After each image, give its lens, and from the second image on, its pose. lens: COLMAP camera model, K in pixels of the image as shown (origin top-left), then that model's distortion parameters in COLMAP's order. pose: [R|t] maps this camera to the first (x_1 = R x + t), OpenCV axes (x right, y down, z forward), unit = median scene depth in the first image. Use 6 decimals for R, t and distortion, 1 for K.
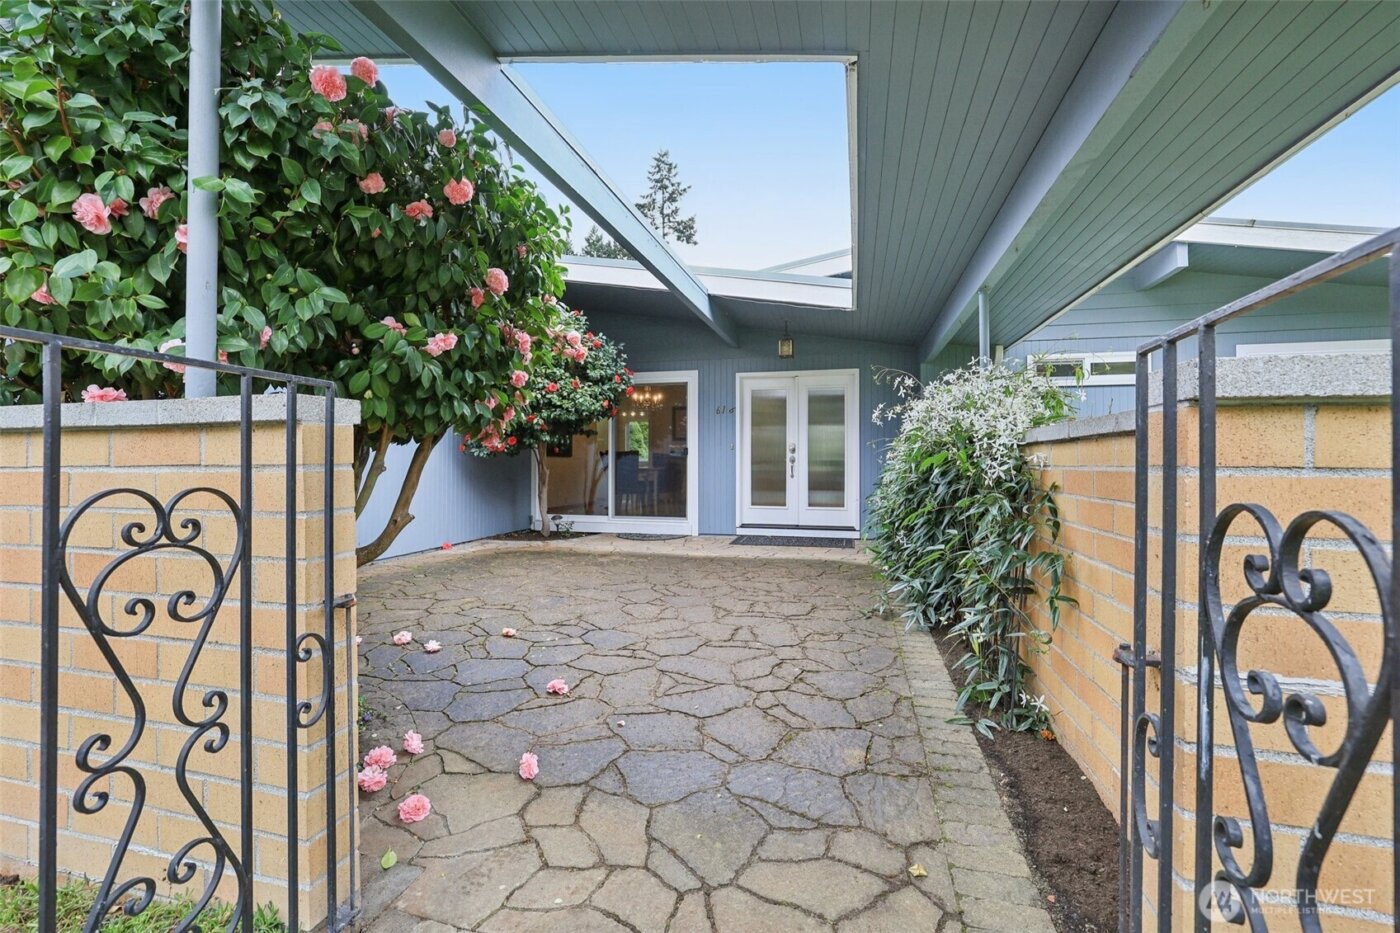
lens RADIAL K [[614.1, 0, 698.3], [0, 614.1, 461.8], [0, 0, 1]] dist [-0.043780, 0.015943]
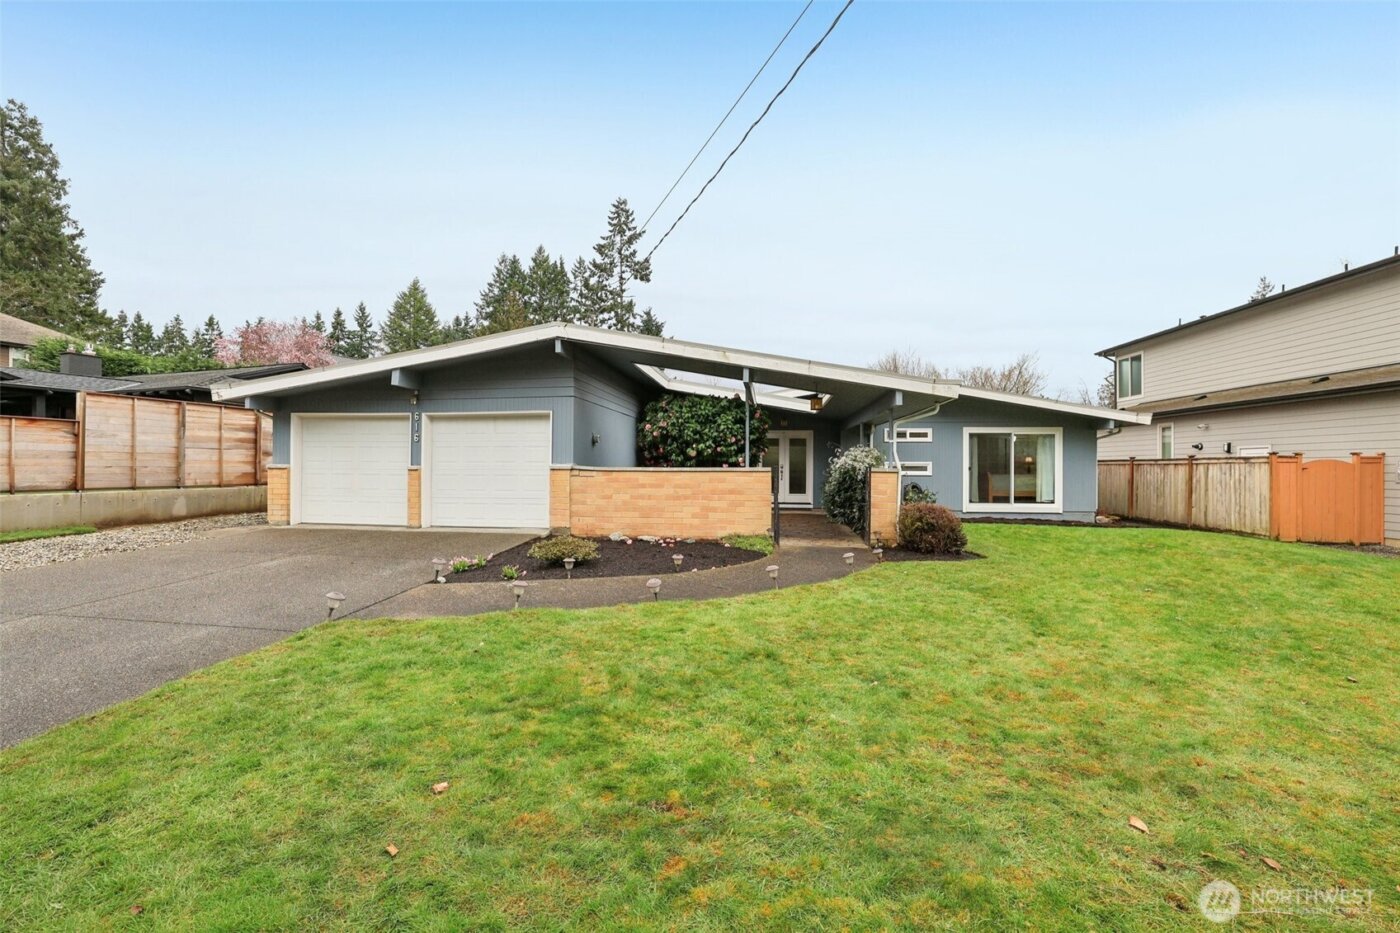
lens RADIAL K [[614.1, 0, 688.6], [0, 614.1, 471.3], [0, 0, 1]] dist [-0.043780, 0.015943]
pose [[0.993566, -0.002602, 0.113227, -0.451351], [0.001875, 0.999977, 0.006532, -0.021698], [-0.113241, -0.006278, 0.993548, -1.179912]]
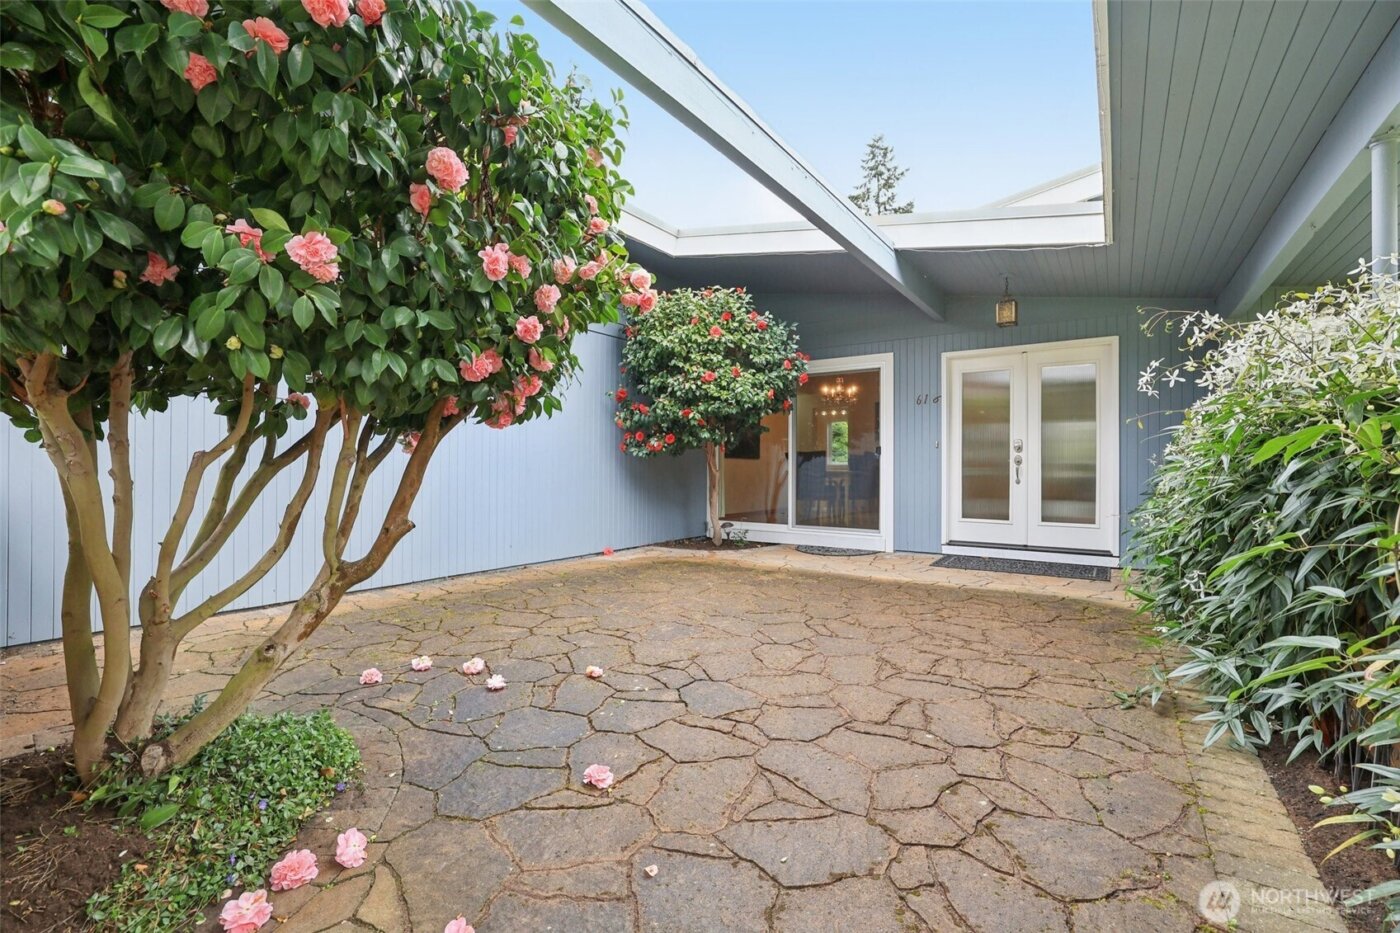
lens RADIAL K [[614.1, 0, 690.4], [0, 614.1, 466.7], [0, 0, 1]] dist [-0.043780, 0.015943]
pose [[0.933864, 0.002393, -0.357619, 0.050720], [-0.002683, 0.999996, -0.000316, 0.007407], [0.357617, 0.001254, 0.933867, 0.172890]]
